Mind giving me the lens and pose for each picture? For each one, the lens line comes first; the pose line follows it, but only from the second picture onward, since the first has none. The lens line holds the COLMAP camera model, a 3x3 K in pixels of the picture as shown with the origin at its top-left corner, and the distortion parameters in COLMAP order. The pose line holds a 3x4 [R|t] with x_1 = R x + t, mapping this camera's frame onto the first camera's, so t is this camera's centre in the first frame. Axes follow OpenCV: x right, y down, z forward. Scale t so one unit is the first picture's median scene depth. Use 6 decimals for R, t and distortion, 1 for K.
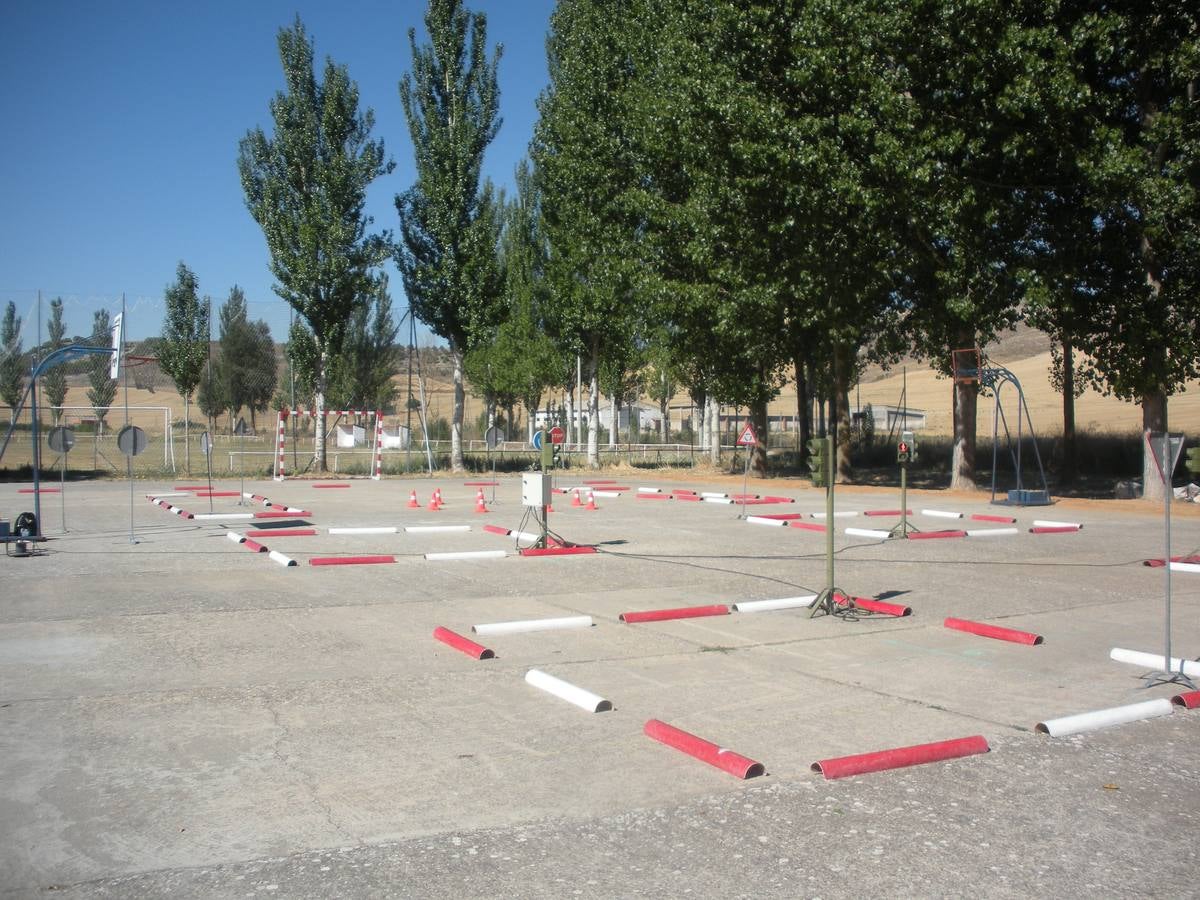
lens RADIAL K [[1275.1, 0, 622.8], [0, 1275.1, 453.4], [0, 0, 1]] dist [-0.309467, 0.383212]
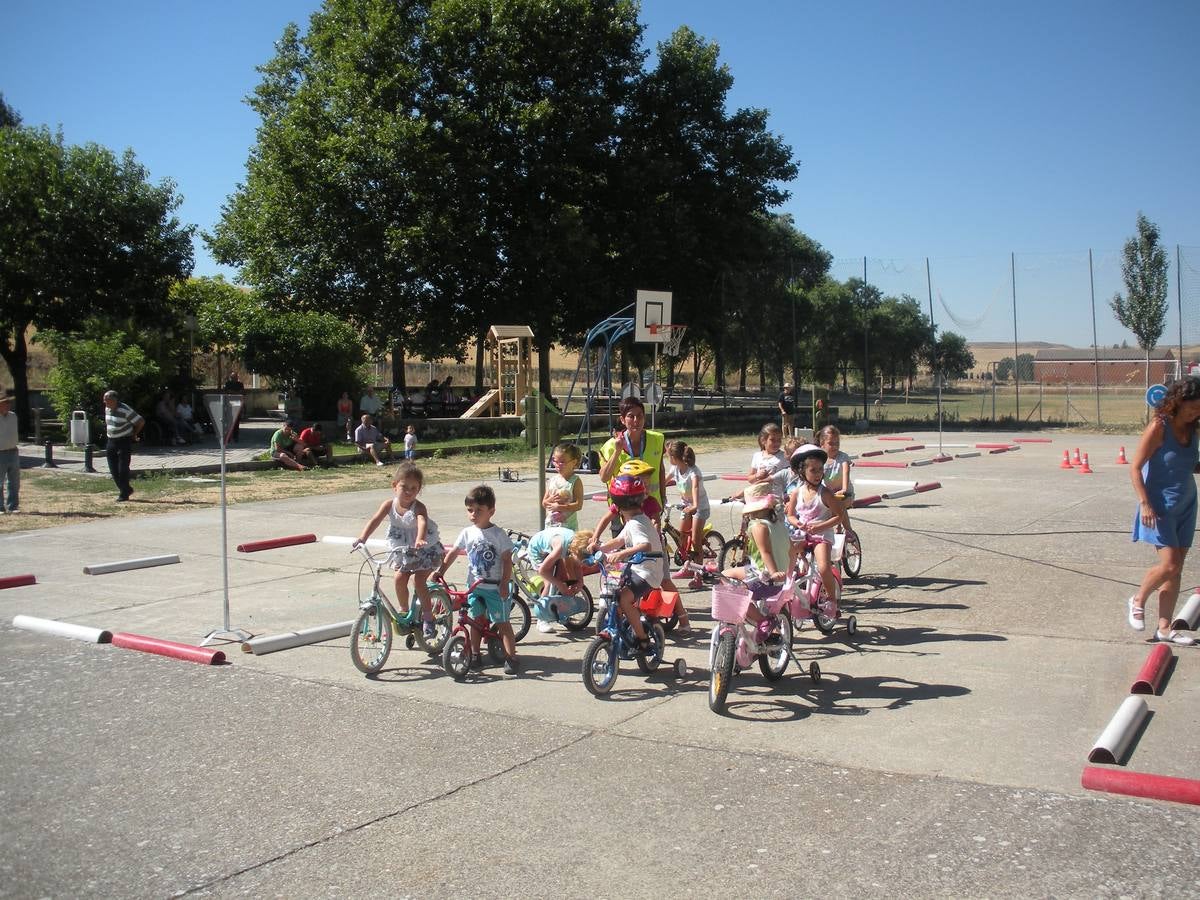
lens RADIAL K [[1274.3, 0, 623.3], [0, 1274.3, 453.2], [0, 0, 1]] dist [-0.310983, 0.383132]
pose [[0.502722, 0.037596, -0.863630, 0.253421], [-0.002486, 0.999113, 0.042047, -0.002417], [0.864444, -0.018991, 0.502370, 0.128636]]
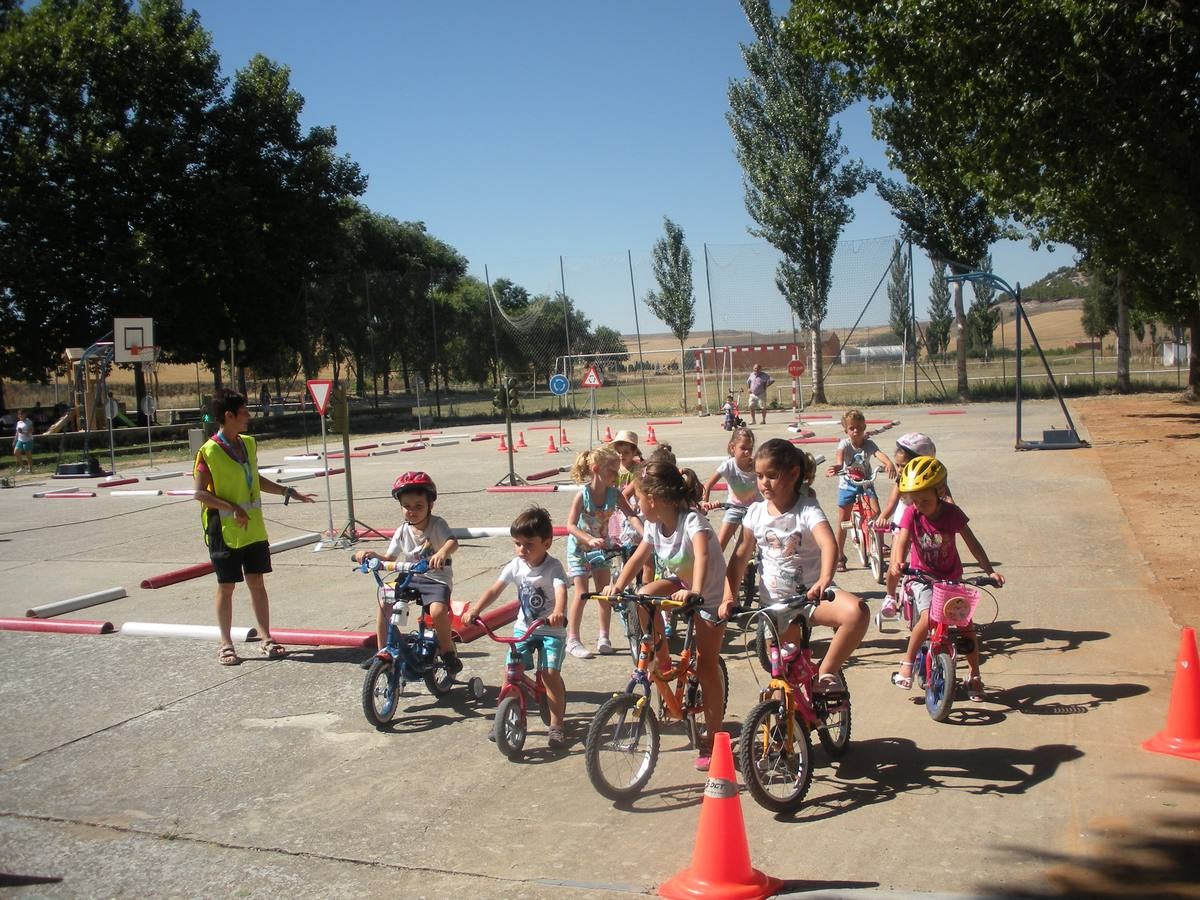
lens RADIAL K [[1278.3, 0, 620.1], [0, 1278.3, 454.7], [0, 0, 1]] dist [-0.313863, 0.399219]
pose [[0.689280, 0.004380, -0.724482, 0.383691], [0.043529, 0.997925, 0.047447, 0.000182], [0.723186, -0.064240, 0.687659, 0.161392]]
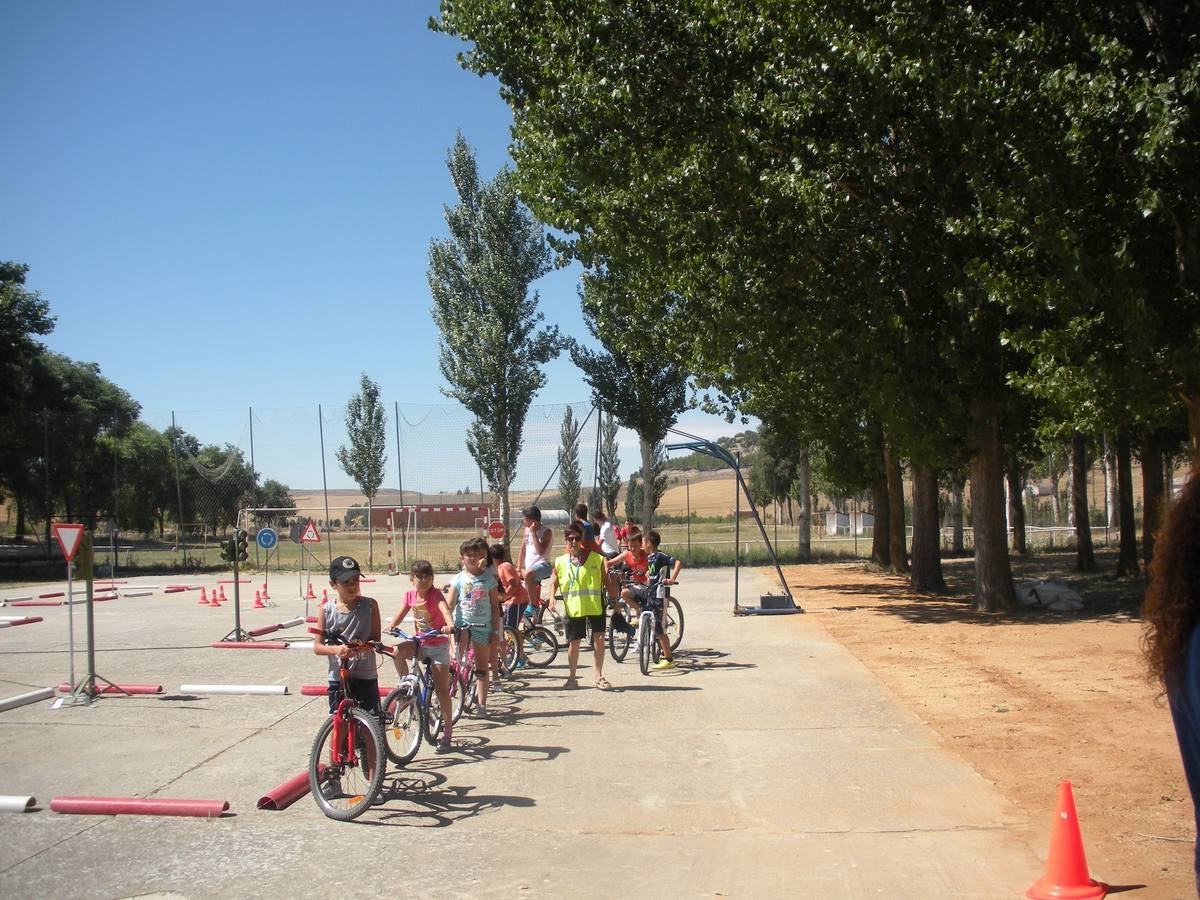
lens RADIAL K [[1274.3, 0, 623.3], [0, 1274.3, 453.2], [0, 0, 1]] dist [-0.310983, 0.383132]
pose [[0.857362, -0.051444, -0.512137, 0.365372], [0.016684, 0.997248, -0.072243, -0.000481], [0.514444, 0.053393, 0.855860, 0.149616]]
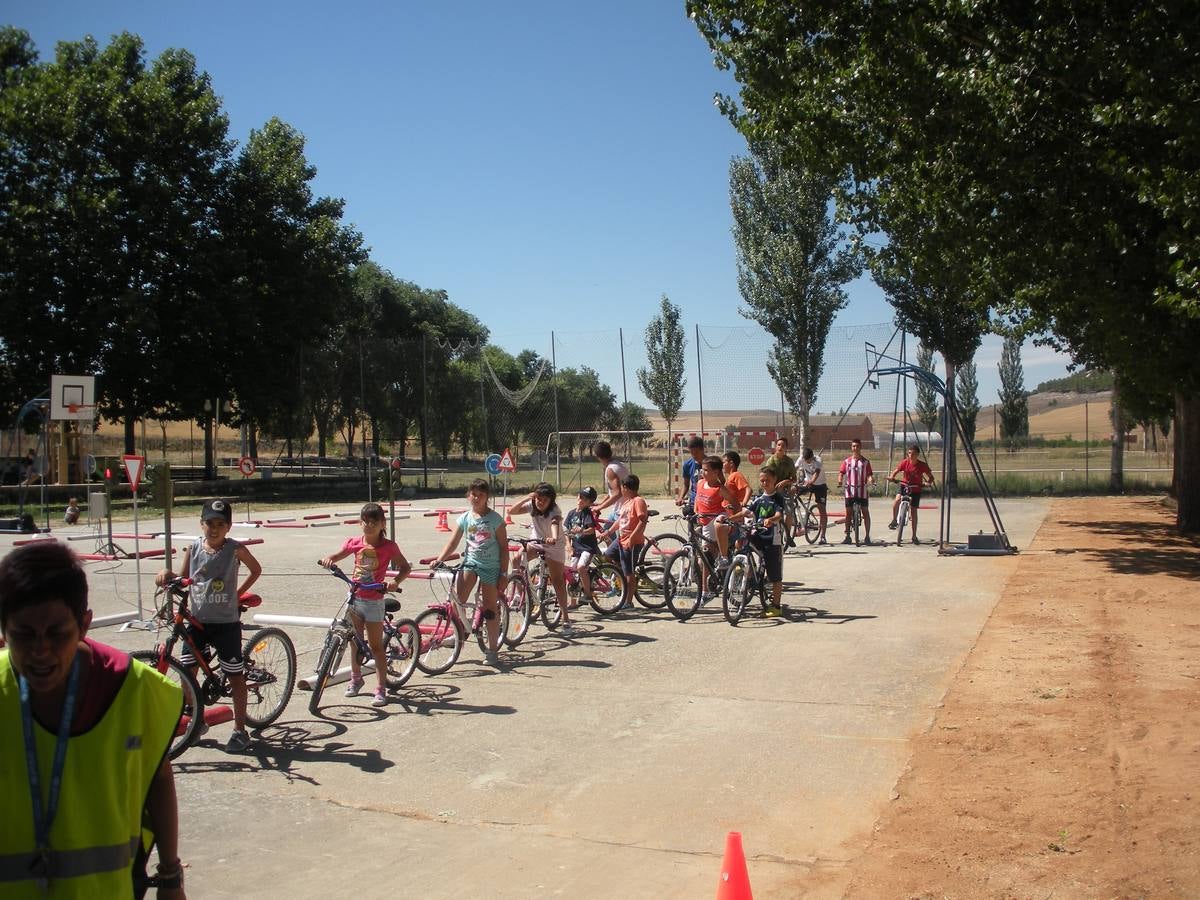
lens RADIAL K [[1274.3, 0, 623.3], [0, 1274.3, 453.2], [0, 0, 1]] dist [-0.310983, 0.383132]
pose [[0.669471, -0.009460, -0.742778, 0.400931], [0.000204, 0.999921, -0.012552, -0.002995], [0.742838, 0.008252, 0.669420, 0.205017]]
